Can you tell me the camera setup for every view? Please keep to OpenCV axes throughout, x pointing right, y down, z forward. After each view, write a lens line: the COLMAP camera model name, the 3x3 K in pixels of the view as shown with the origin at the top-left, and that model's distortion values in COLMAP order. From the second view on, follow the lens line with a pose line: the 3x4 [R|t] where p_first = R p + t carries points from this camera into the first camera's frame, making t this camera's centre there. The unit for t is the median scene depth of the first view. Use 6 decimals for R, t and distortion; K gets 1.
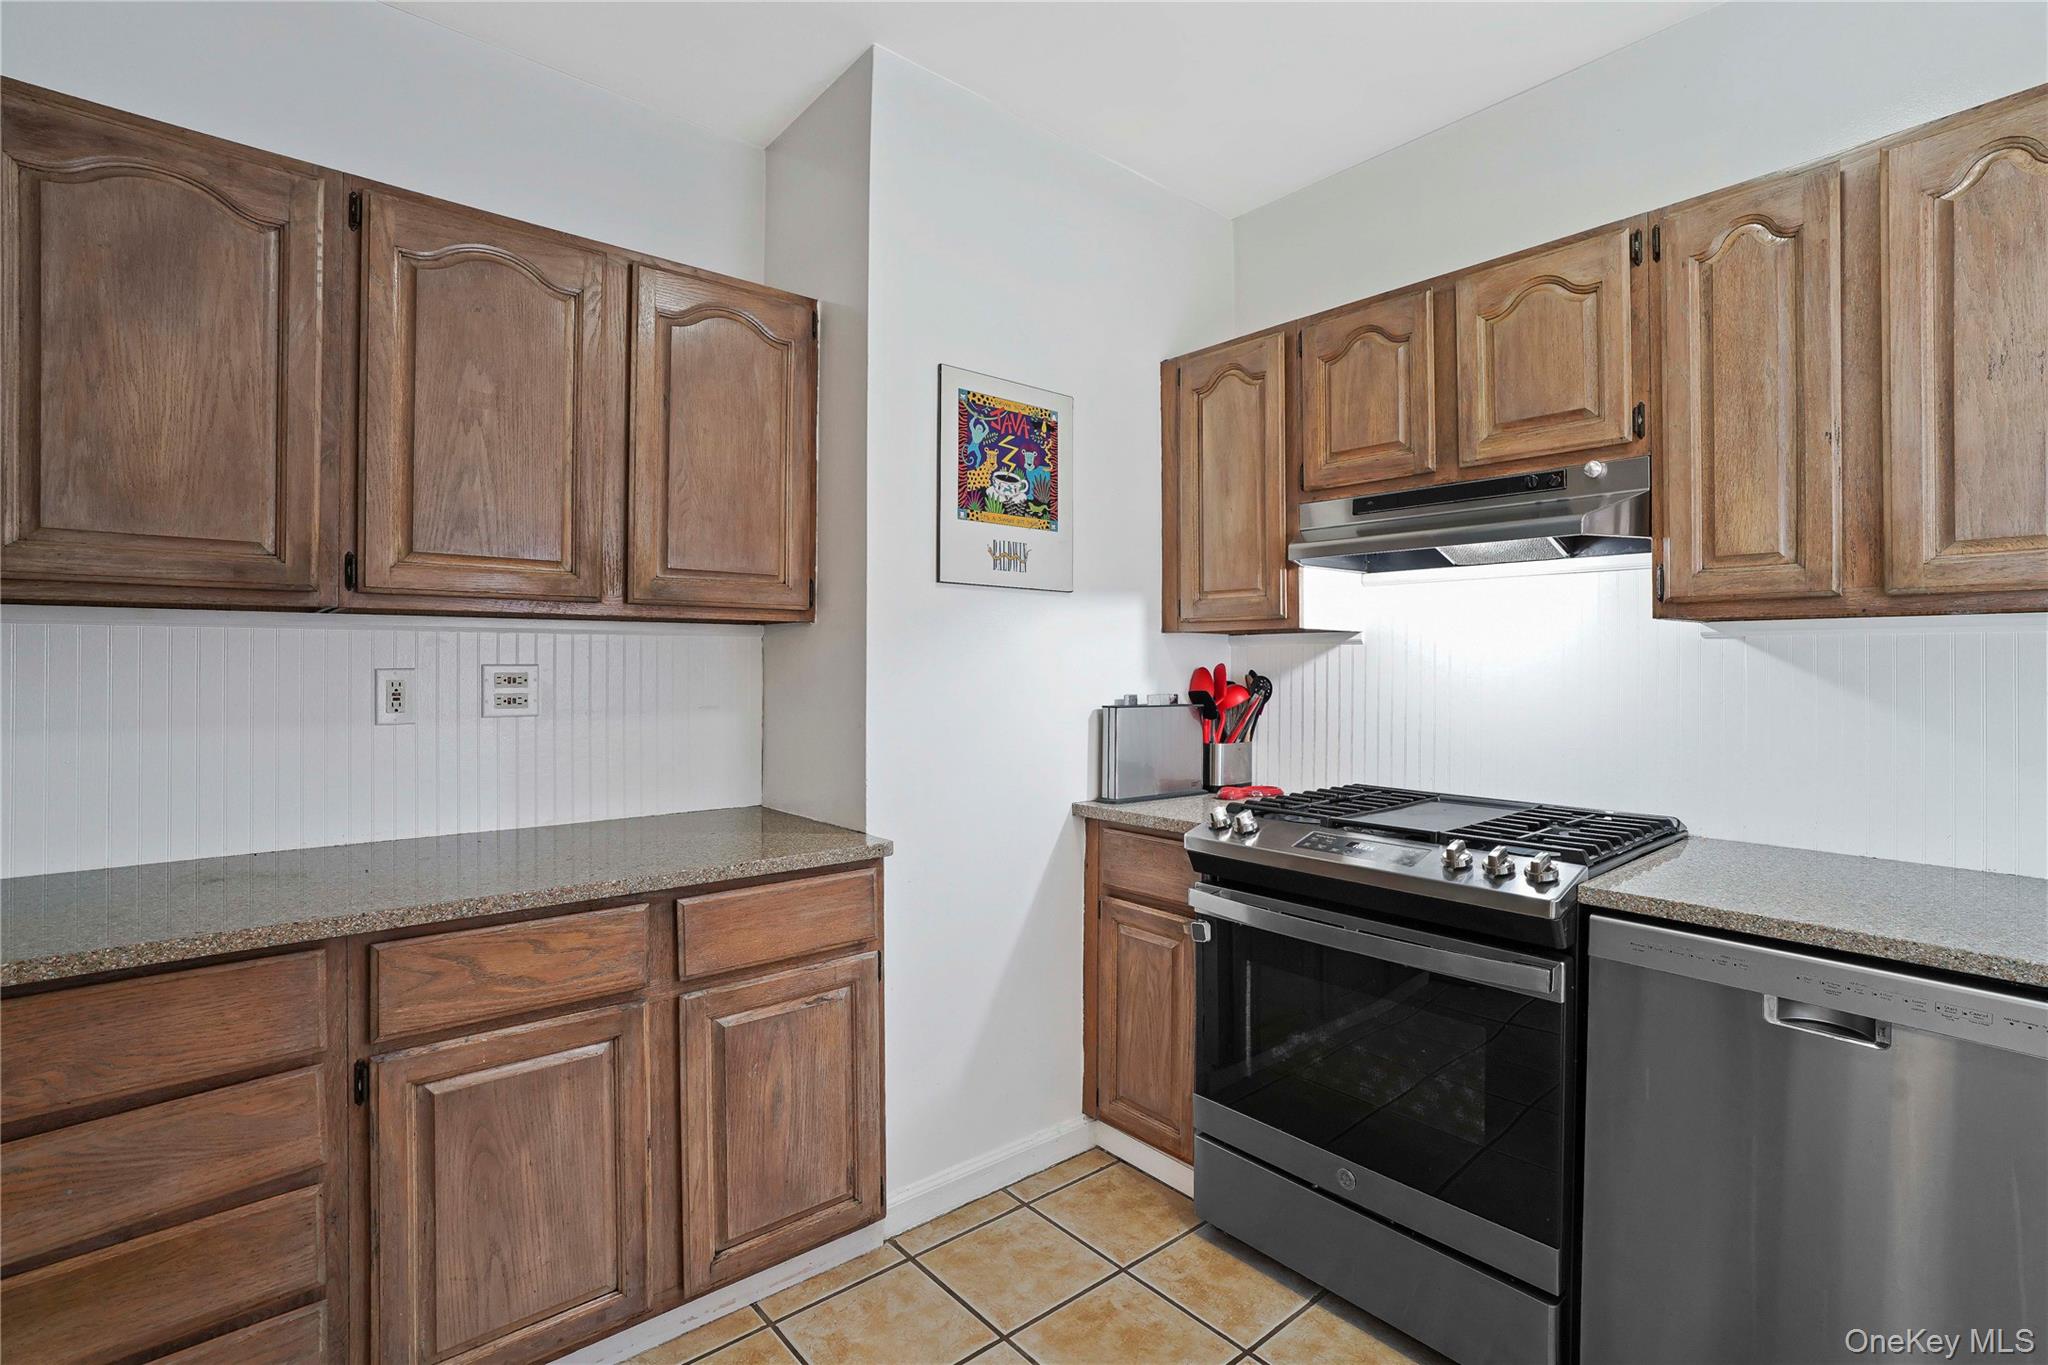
lens RADIAL K [[956.2, 0, 1009.7], [0, 956.2, 667.3], [0, 0, 1]] dist [-0.053511, 0.020253]
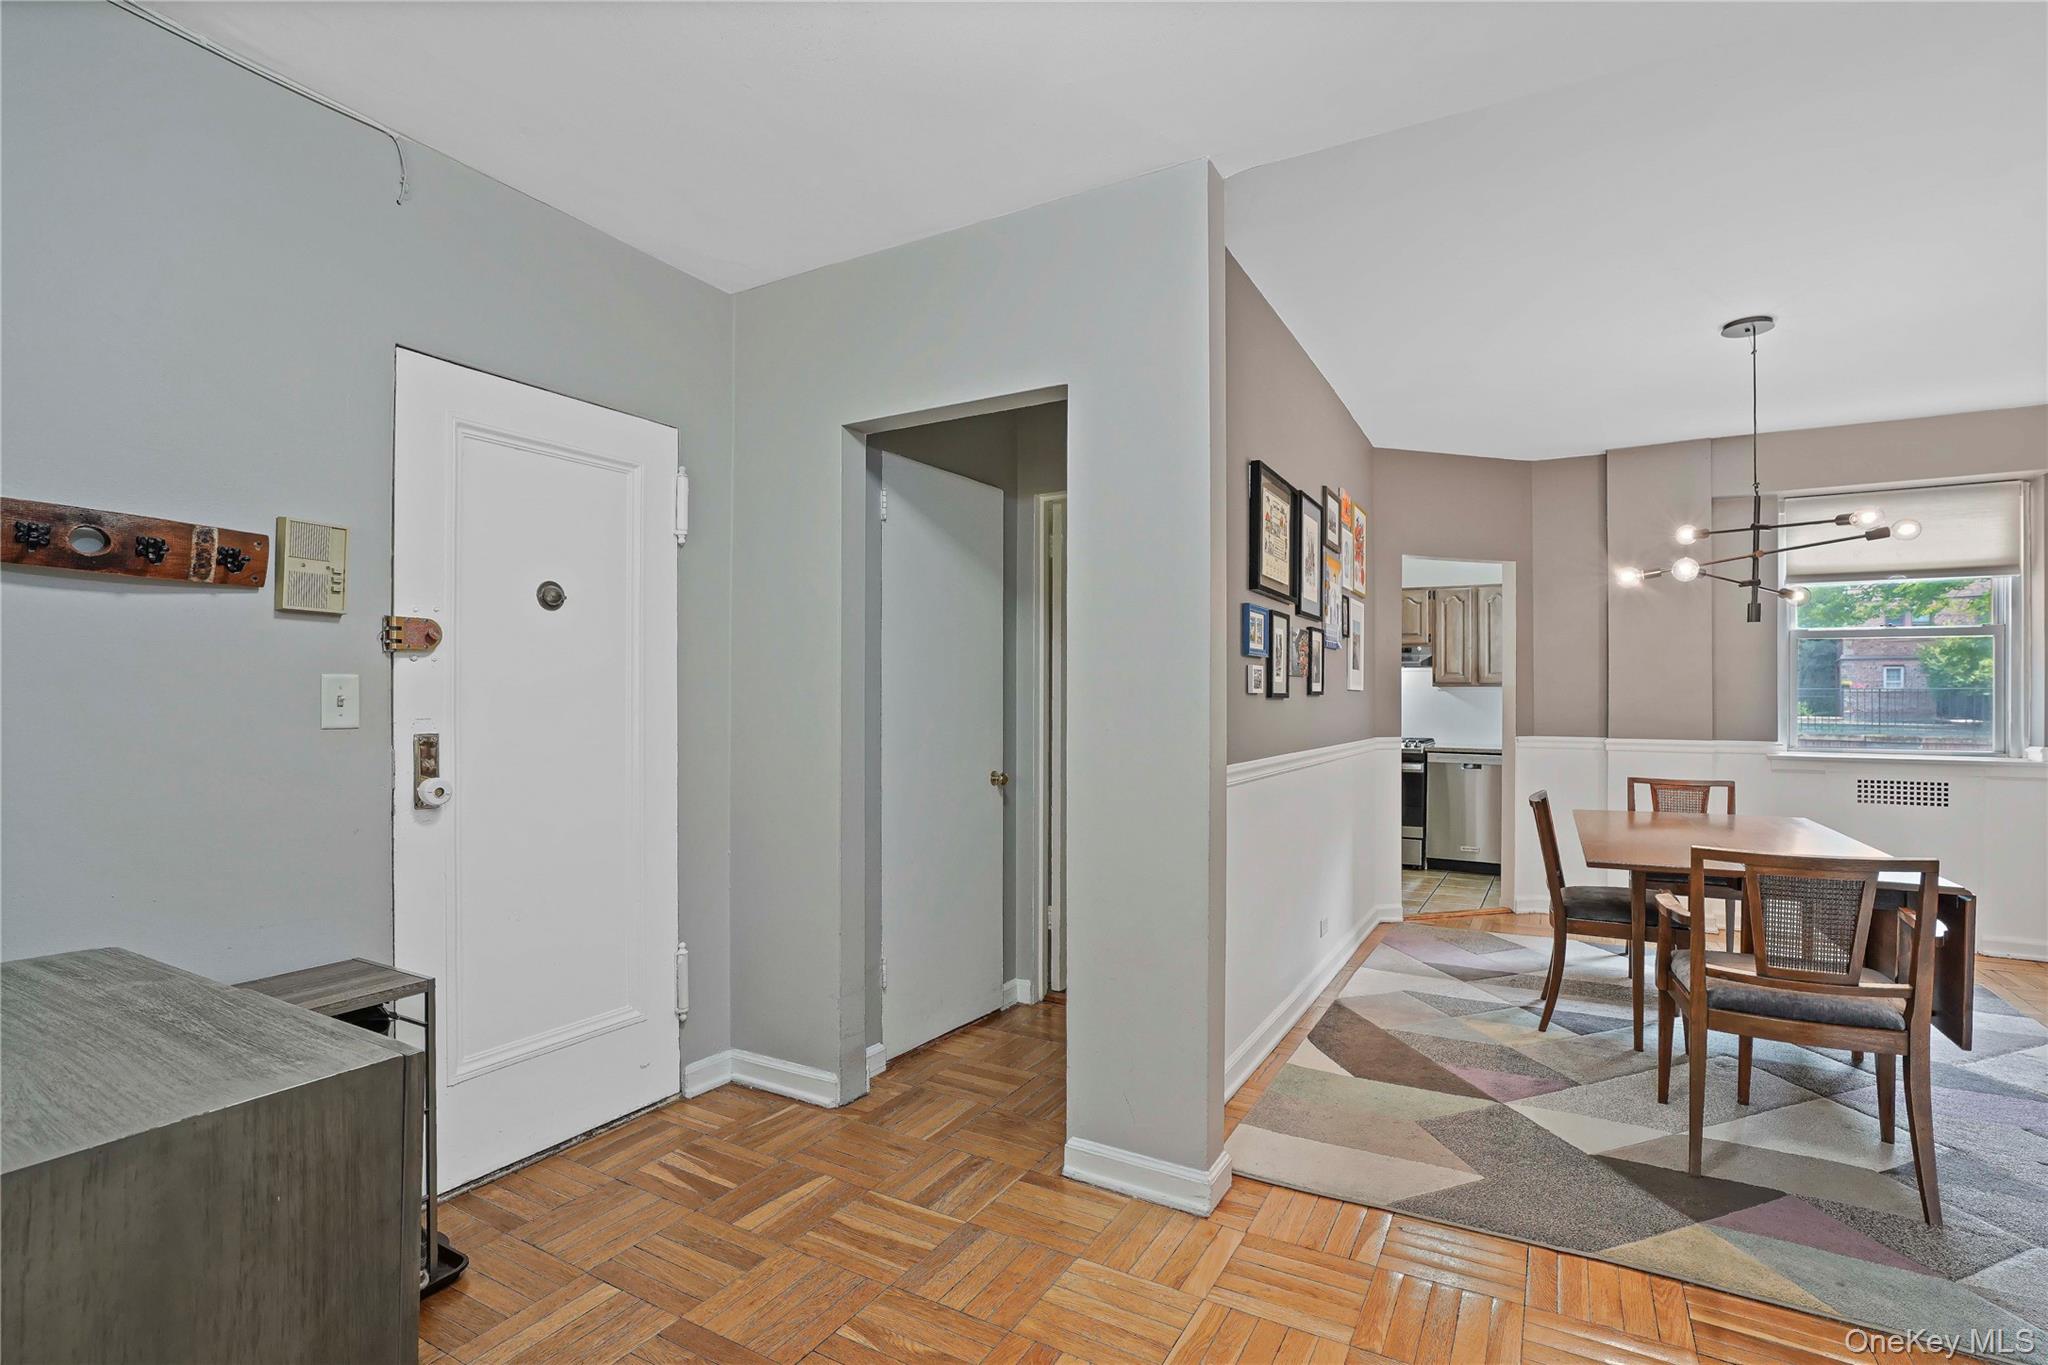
lens RADIAL K [[956.2, 0, 1023.6], [0, 956.2, 683.2], [0, 0, 1]] dist [-0.053511, 0.020253]
pose [[0.942567, 0.006023, 0.333963, -2.148051], [-0.003455, 0.999960, -0.008281, -0.022444], [-0.333999, 0.006652, 0.942550, -2.082334]]
